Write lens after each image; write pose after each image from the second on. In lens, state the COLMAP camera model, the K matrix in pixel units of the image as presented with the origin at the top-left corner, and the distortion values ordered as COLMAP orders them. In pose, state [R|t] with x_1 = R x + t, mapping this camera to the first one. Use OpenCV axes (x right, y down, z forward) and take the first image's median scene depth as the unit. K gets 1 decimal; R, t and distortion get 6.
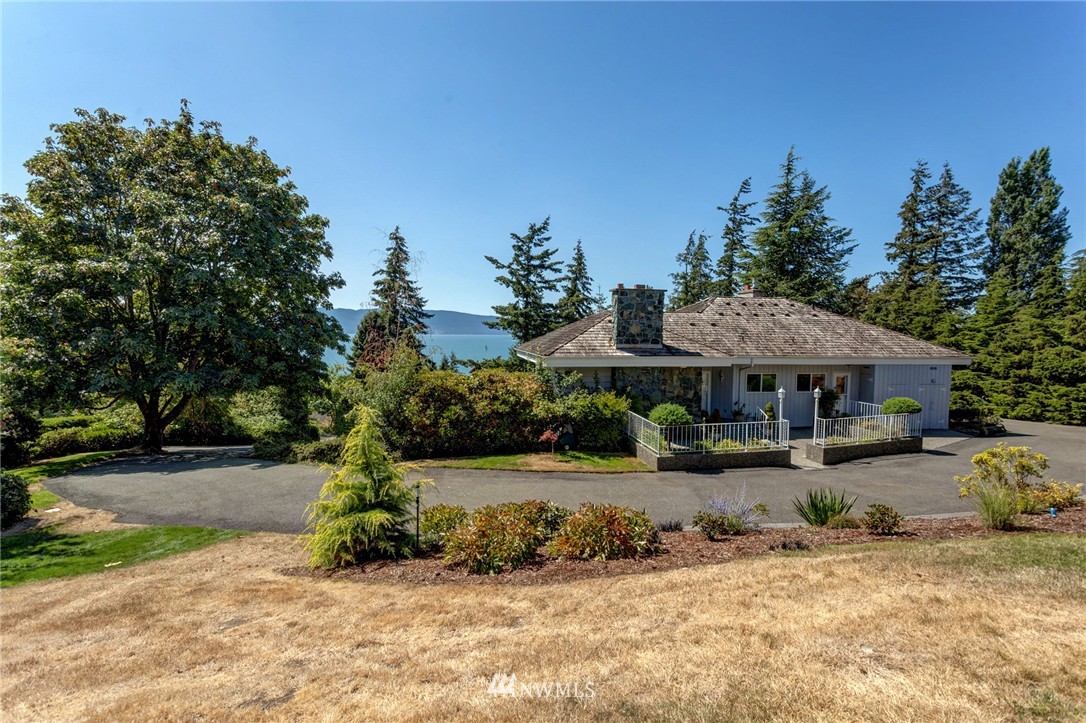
lens RADIAL K [[524.1, 0, 542.9], [0, 524.1, 366.4], [0, 0, 1]] dist [-0.000639, 0.002203]
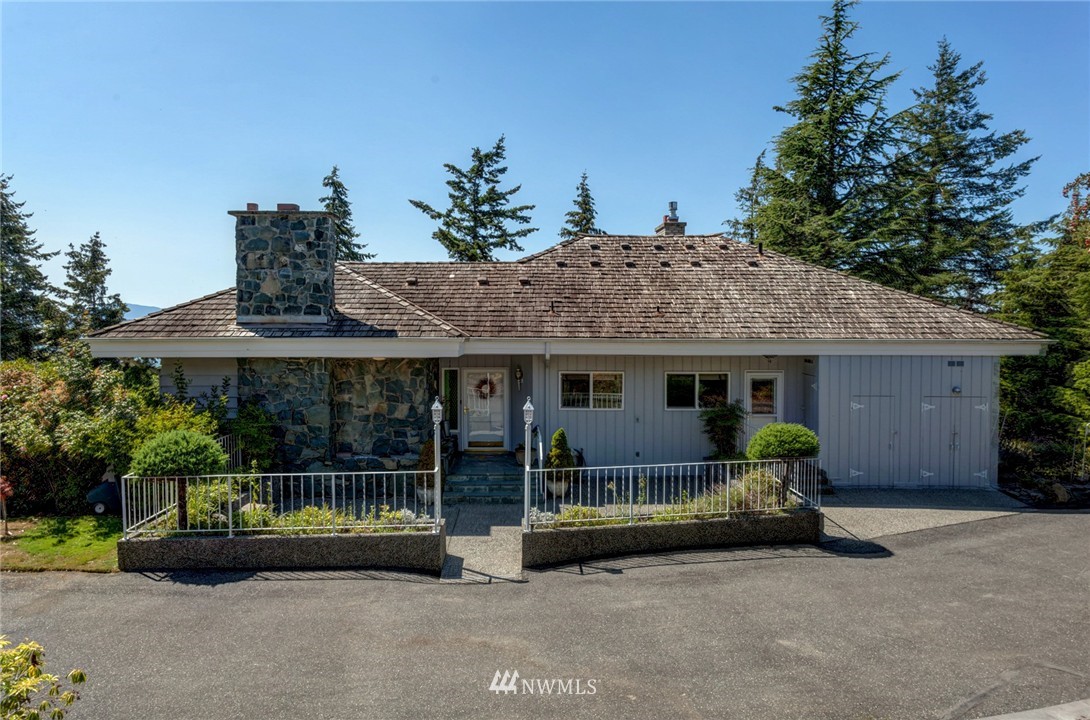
lens RADIAL K [[720.8, 0, 545.0], [0, 720.8, 357.0], [0, 0, 1]] dist [0.008732, 0.001752]
pose [[0.985047, -0.000644, -0.172284, 0.219554], [-0.002148, 0.999869, -0.016022, 0.004153], [0.172272, 0.016153, 0.984917, 0.125522]]
